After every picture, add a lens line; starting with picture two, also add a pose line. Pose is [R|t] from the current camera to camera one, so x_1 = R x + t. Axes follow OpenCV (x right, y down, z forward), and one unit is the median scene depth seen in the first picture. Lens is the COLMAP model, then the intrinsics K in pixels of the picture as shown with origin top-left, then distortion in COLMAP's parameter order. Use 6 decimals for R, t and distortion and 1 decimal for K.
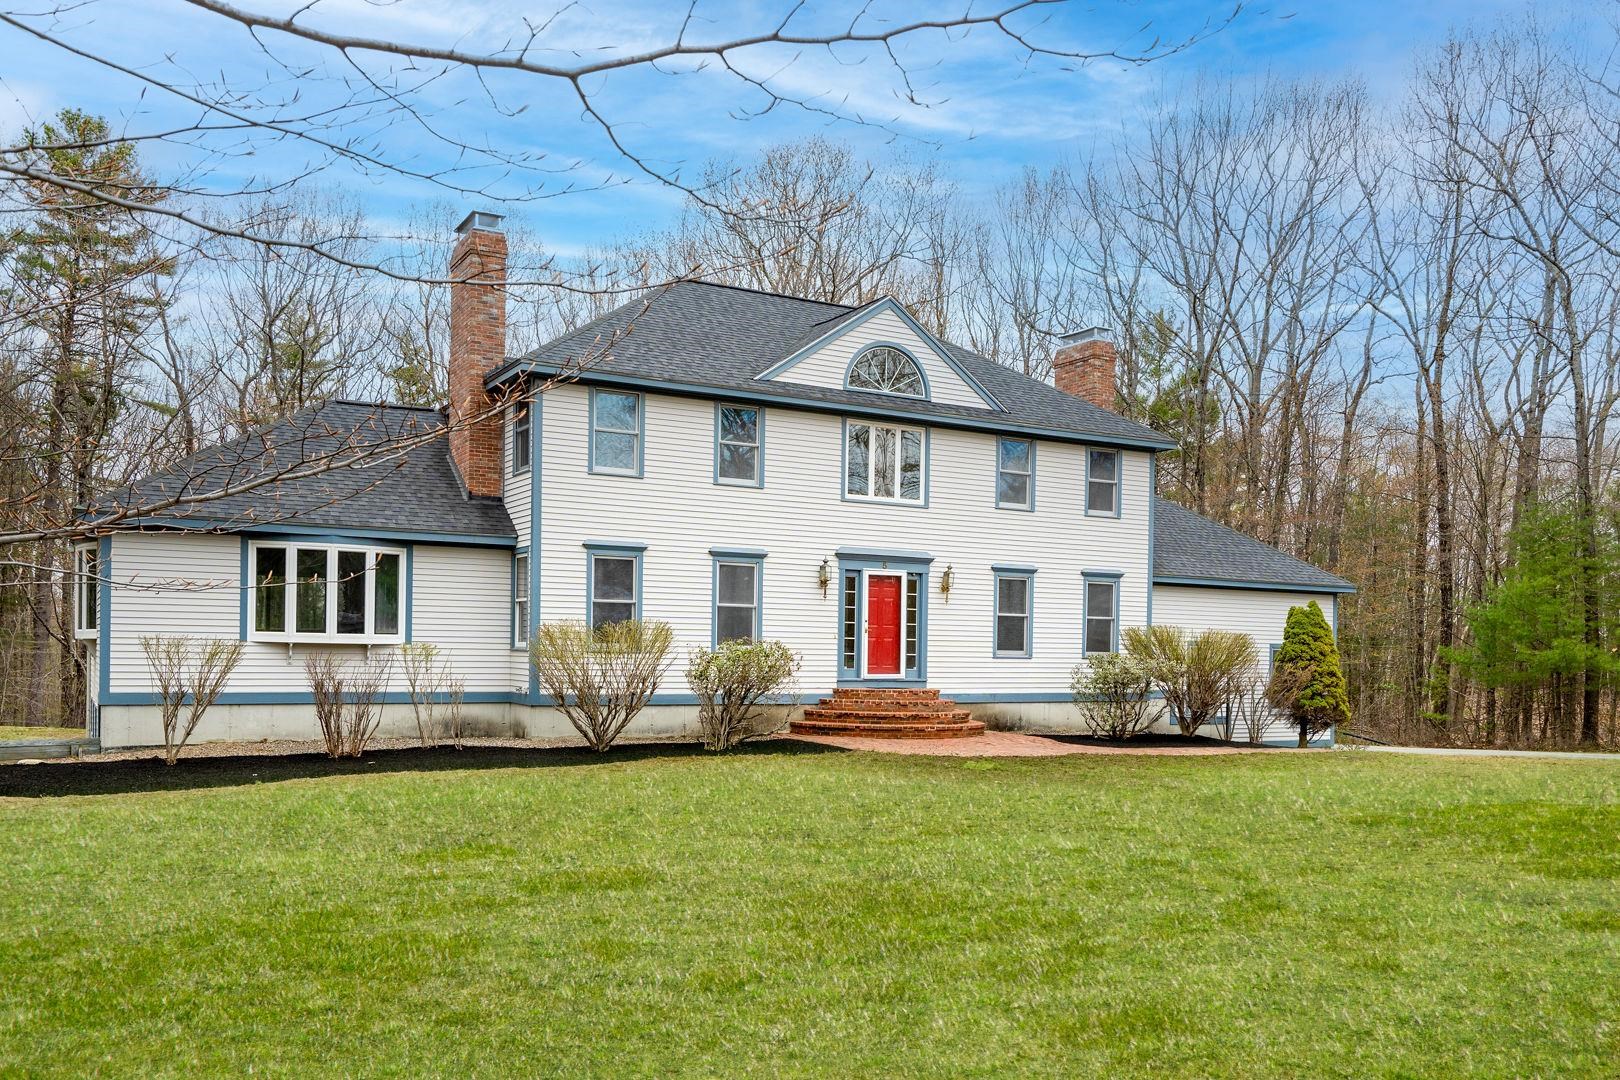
lens RADIAL K [[1275.3, 0, 807.6], [0, 1275.3, 649.3], [0, 0, 1]] dist [0.003801, 0.000025]
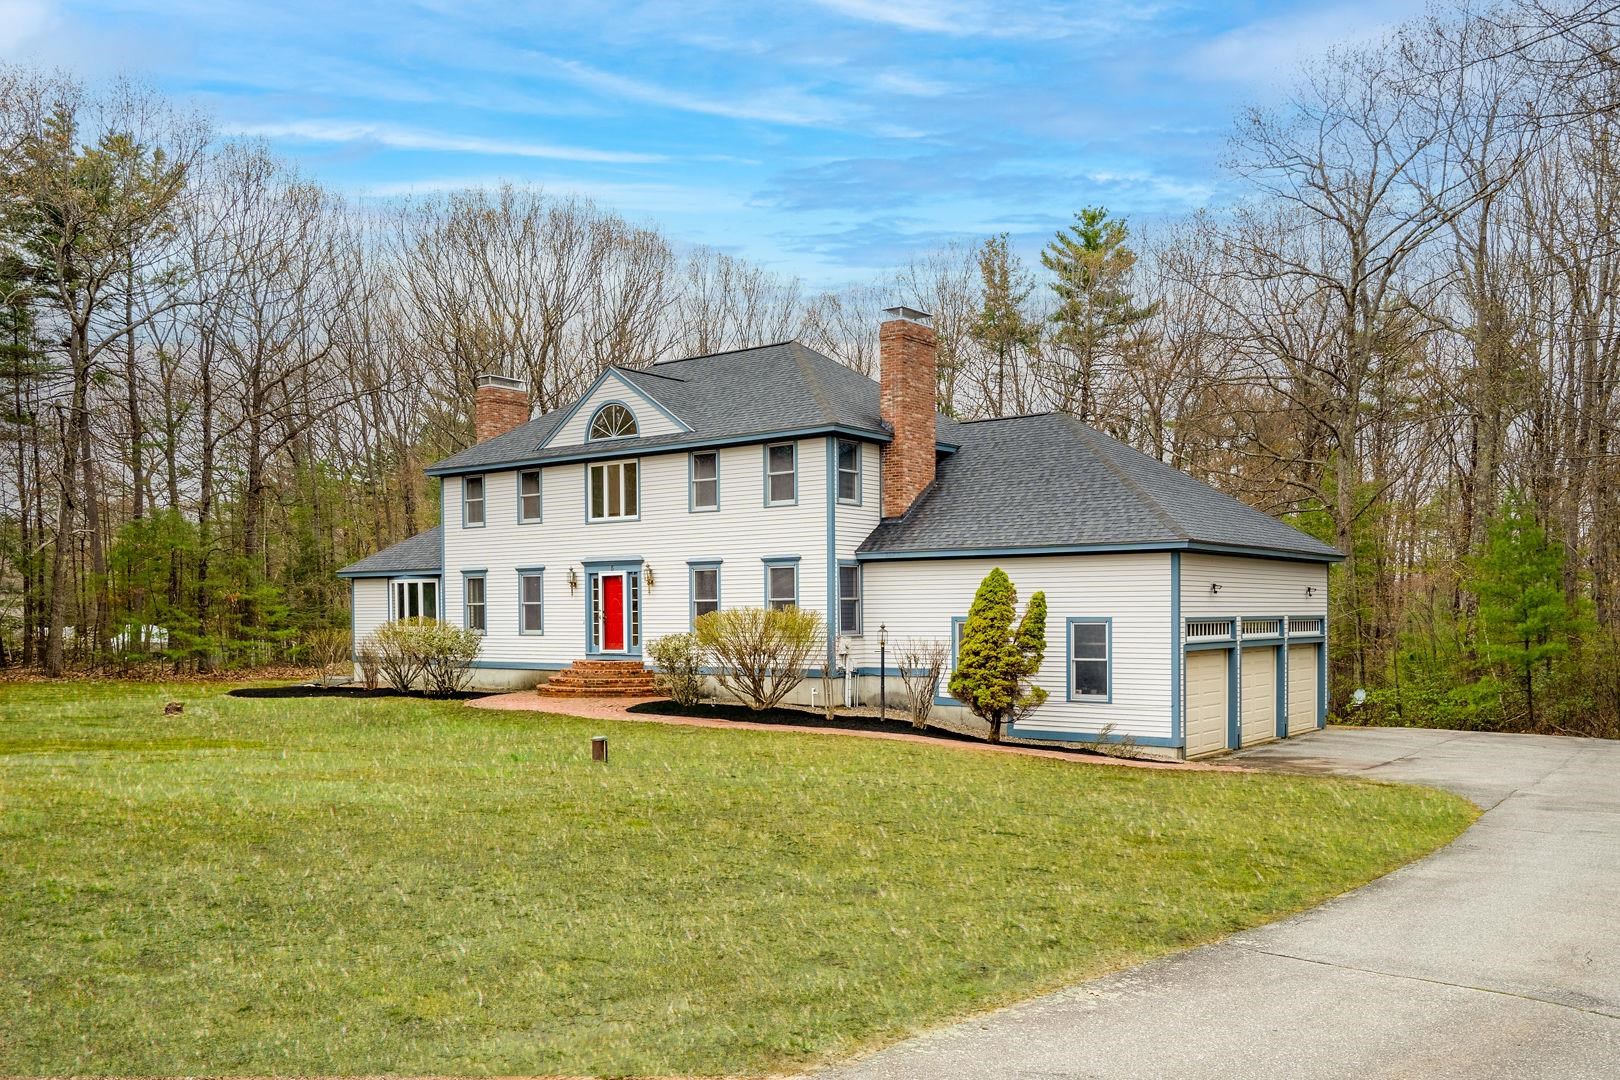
lens RADIAL K [[1288.7, 0, 809.1], [0, 1288.7, 625.4], [0, 0, 1]] dist [0.000675, 0.000359]
pose [[0.415748, -0.011928, -0.909402, 1.376406], [0.011509, 0.999903, -0.007854, 0.006952], [0.909407, -0.007201, 0.415845, 0.629930]]
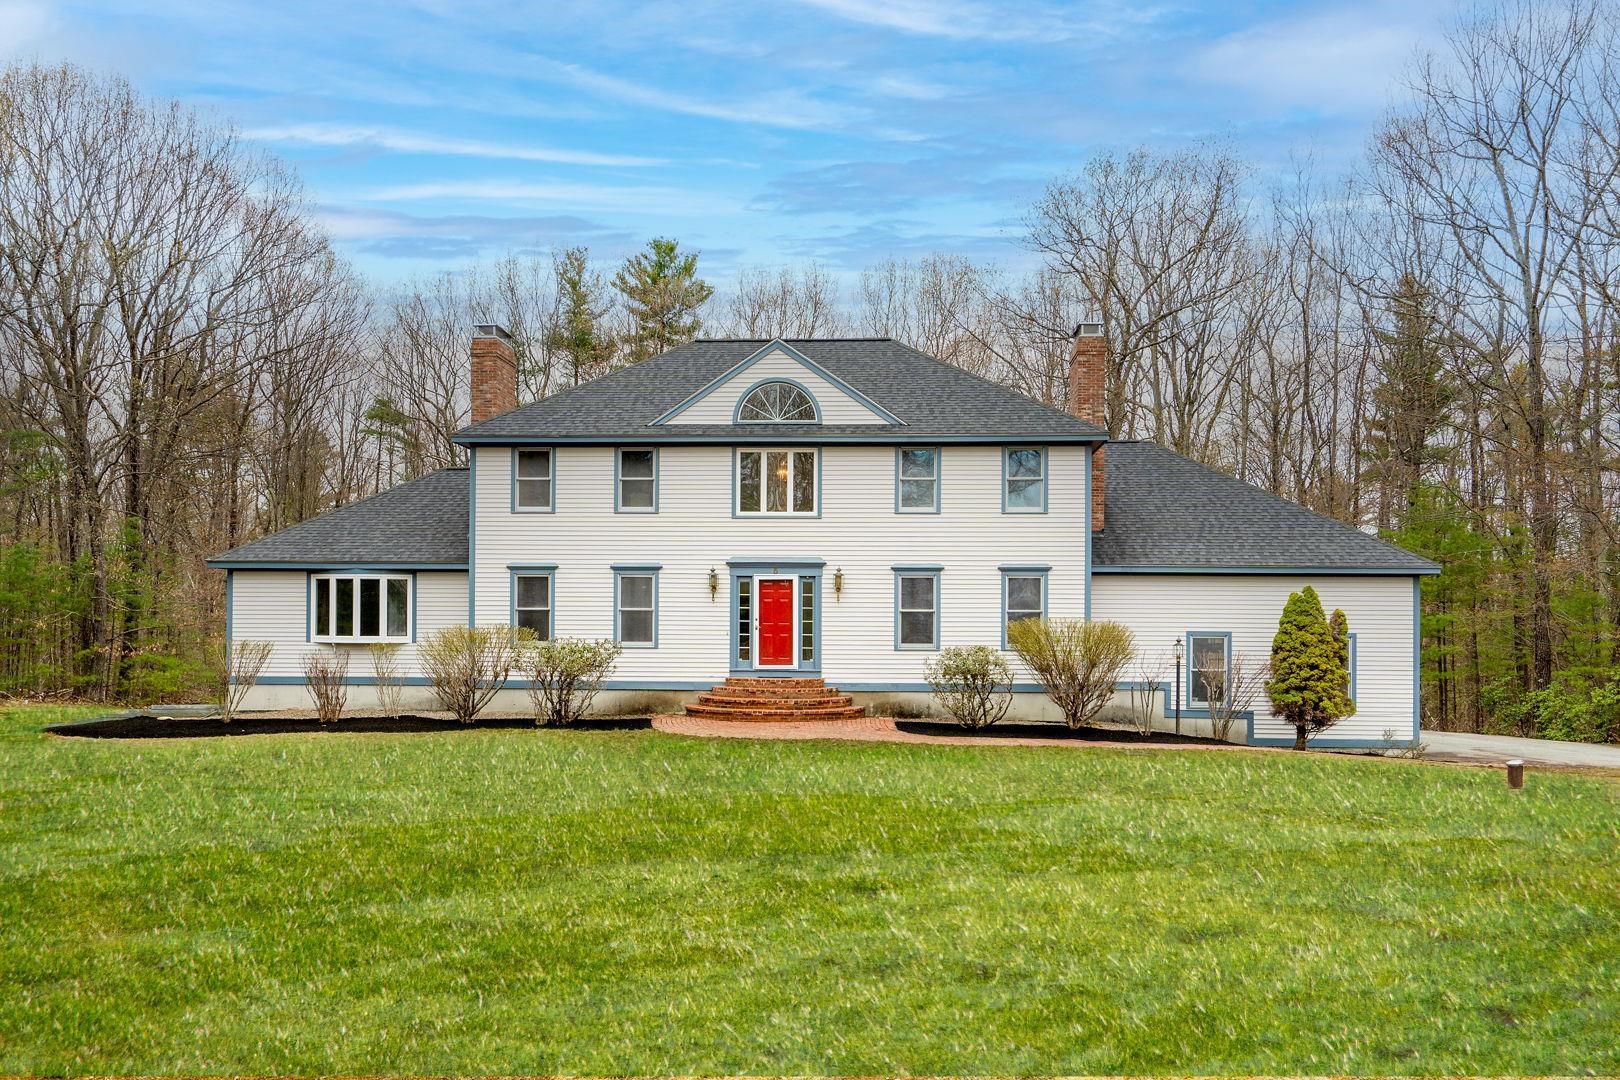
lens RADIAL K [[1195.7, 0, 813.9], [0, 1195.7, 596.7], [0, 0, 1]] dist [0.001188, 0.000653]
pose [[0.850688, -0.026314, -0.525012, 0.660253], [0.008387, 0.999299, -0.036496, -0.002711], [0.525604, 0.026643, 0.850312, 0.099966]]
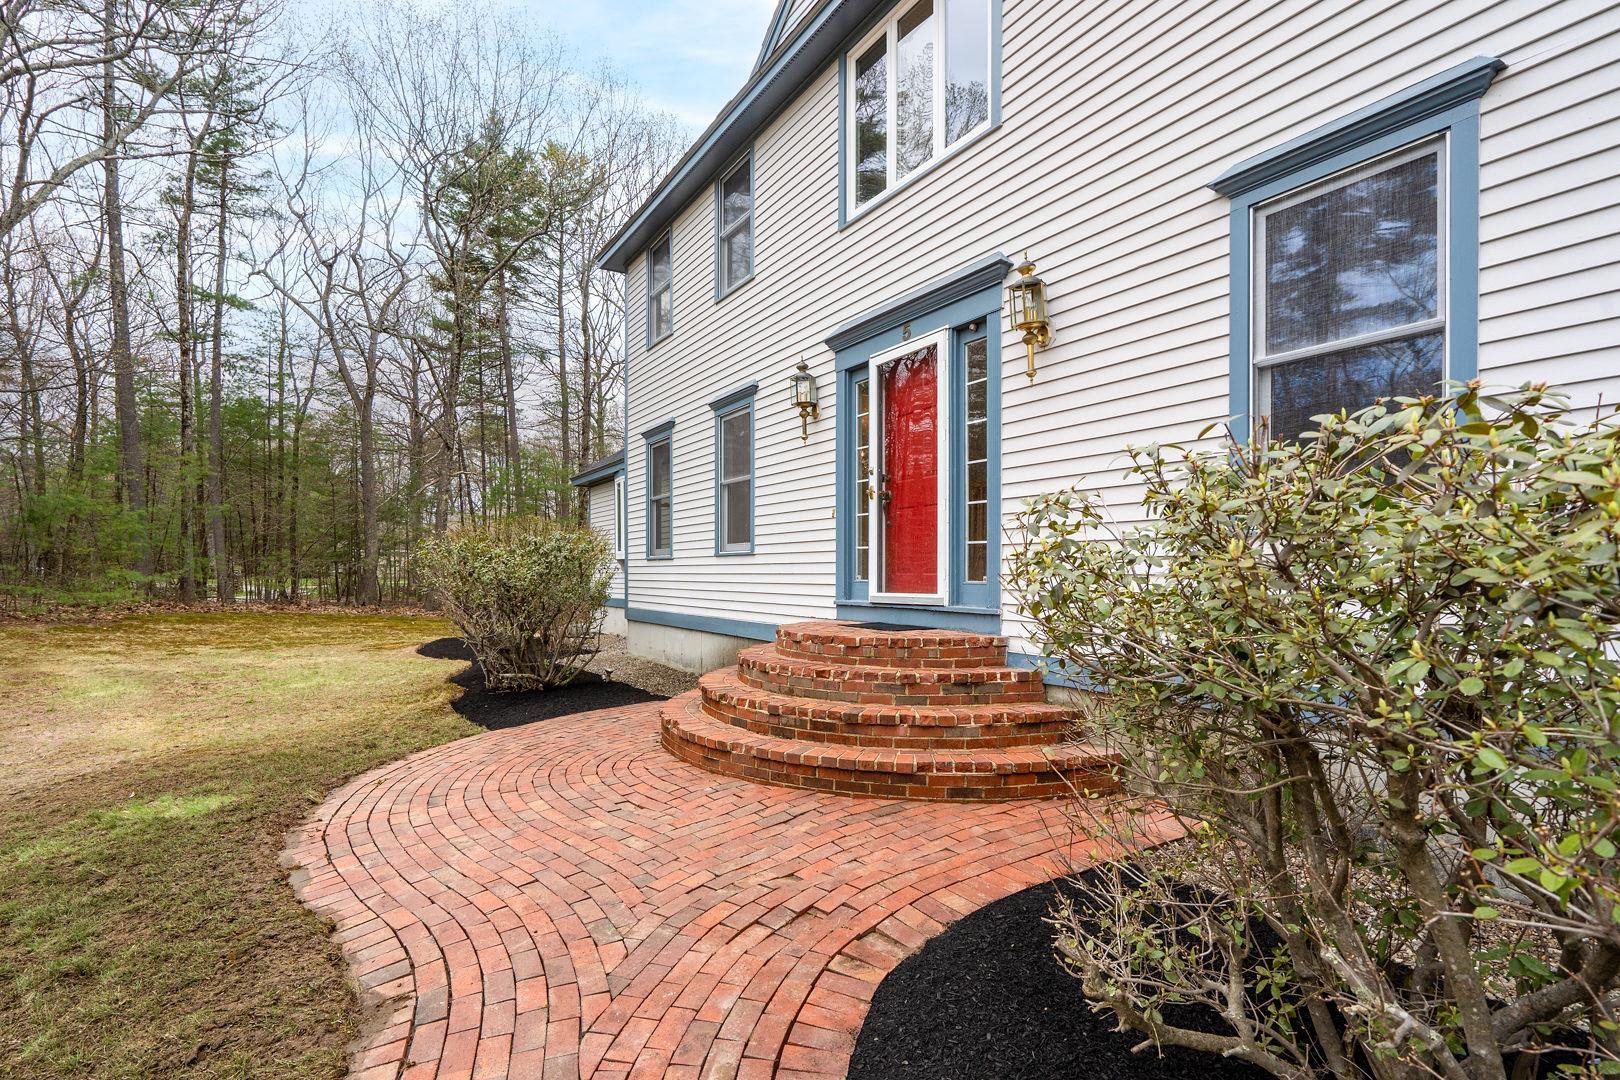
lens RADIAL K [[782.1, 0, 810.6], [0, 782.1, 582.5], [0, 0, 1]] dist [0.001306, 0.000048]
pose [[0.056148, -0.007447, -0.998395, 0.314035], [-0.005115, 0.999957, -0.007746, 0.018330], [0.998409, 0.005542, 0.056107, 0.959838]]
